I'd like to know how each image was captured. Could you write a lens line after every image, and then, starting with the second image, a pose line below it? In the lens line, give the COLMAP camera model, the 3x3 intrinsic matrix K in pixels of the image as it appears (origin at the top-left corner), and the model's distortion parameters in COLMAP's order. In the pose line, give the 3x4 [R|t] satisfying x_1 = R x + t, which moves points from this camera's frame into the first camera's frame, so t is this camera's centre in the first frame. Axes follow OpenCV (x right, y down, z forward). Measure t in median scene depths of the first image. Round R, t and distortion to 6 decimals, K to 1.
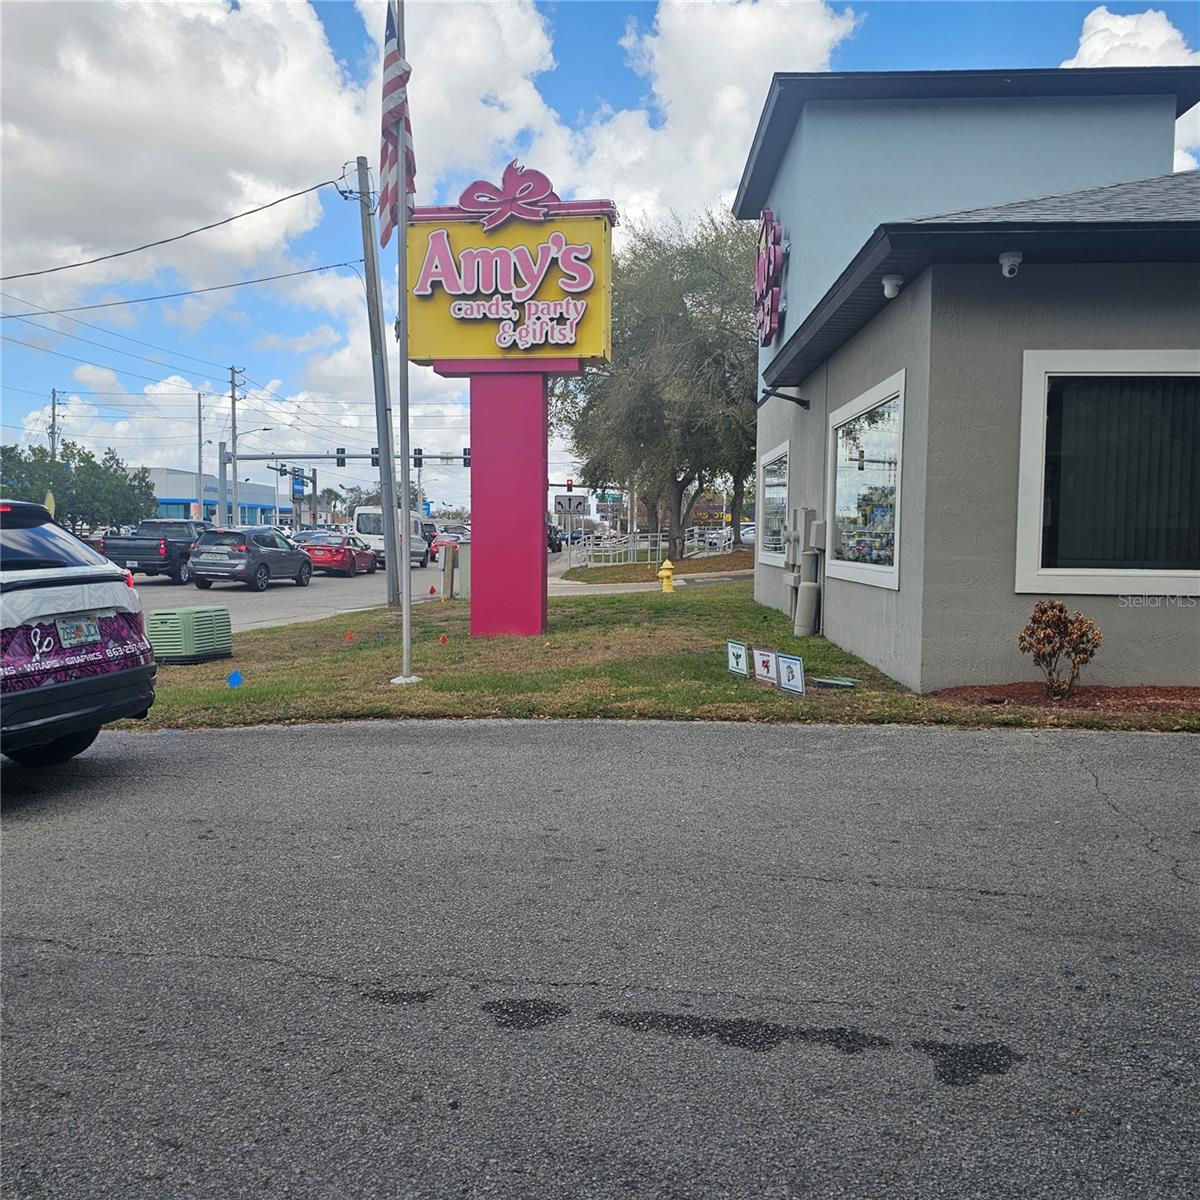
lens RADIAL K [[1042.6, 0, 594.3], [0, 1042.6, 598.5], [0, 0, 1]] dist [0.072708, -0.072649]
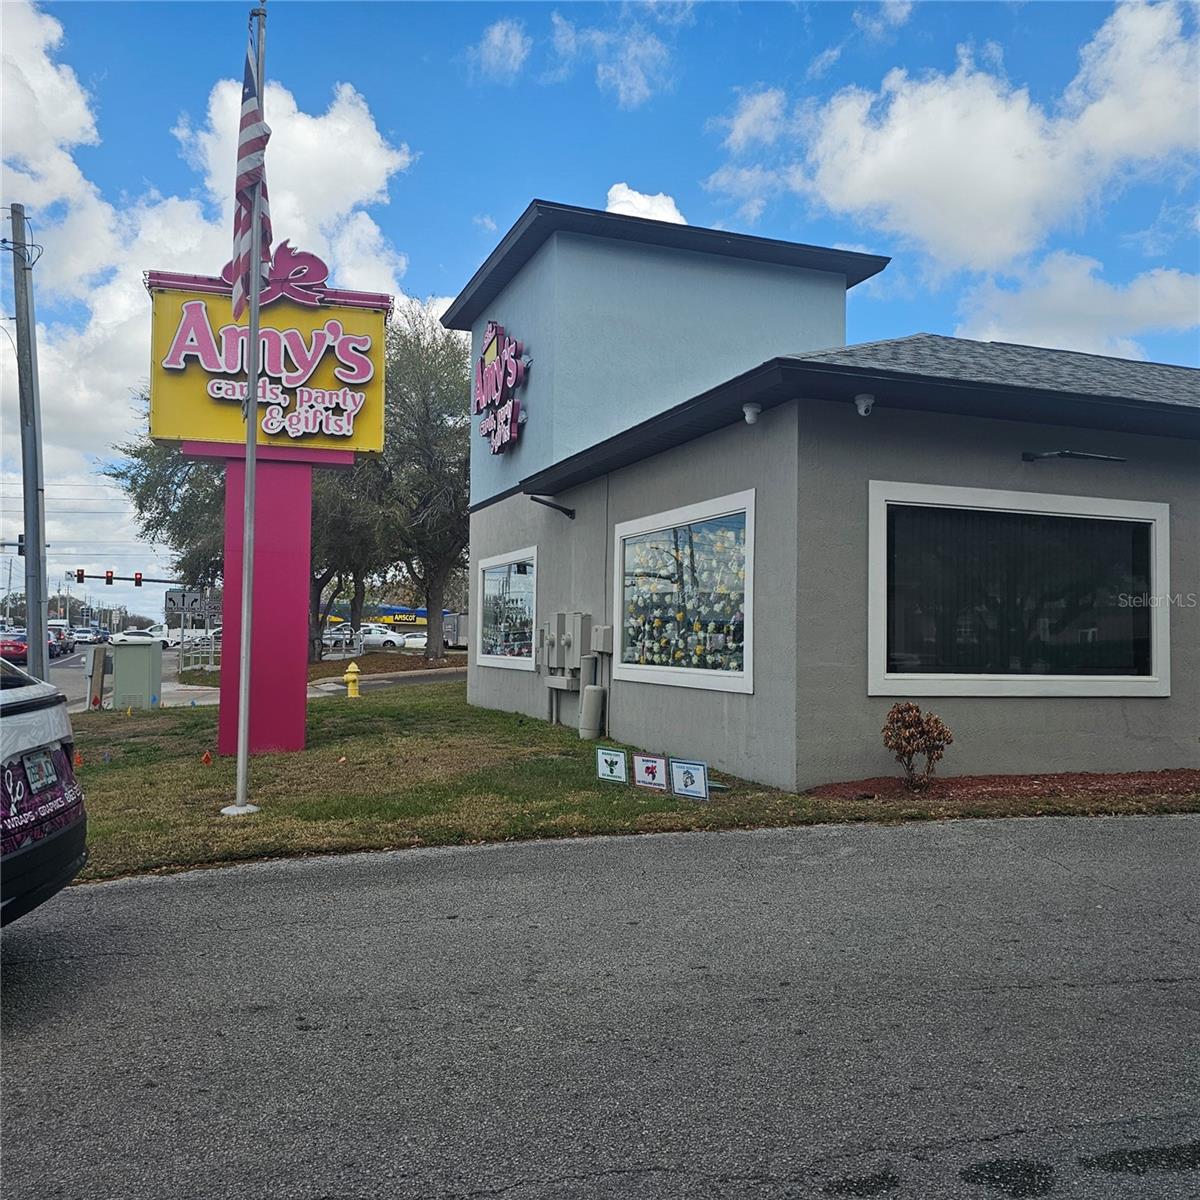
lens RADIAL K [[1042.6, 0, 600.1], [0, 1042.6, 597.6], [0, 0, 1]] dist [0.072708, -0.072649]
pose [[0.920260, 0.020446, 0.390774, -0.265428], [0.017377, 0.995514, -0.093009, -0.009532], [-0.390922, 0.092383, 0.915776, 0.086663]]
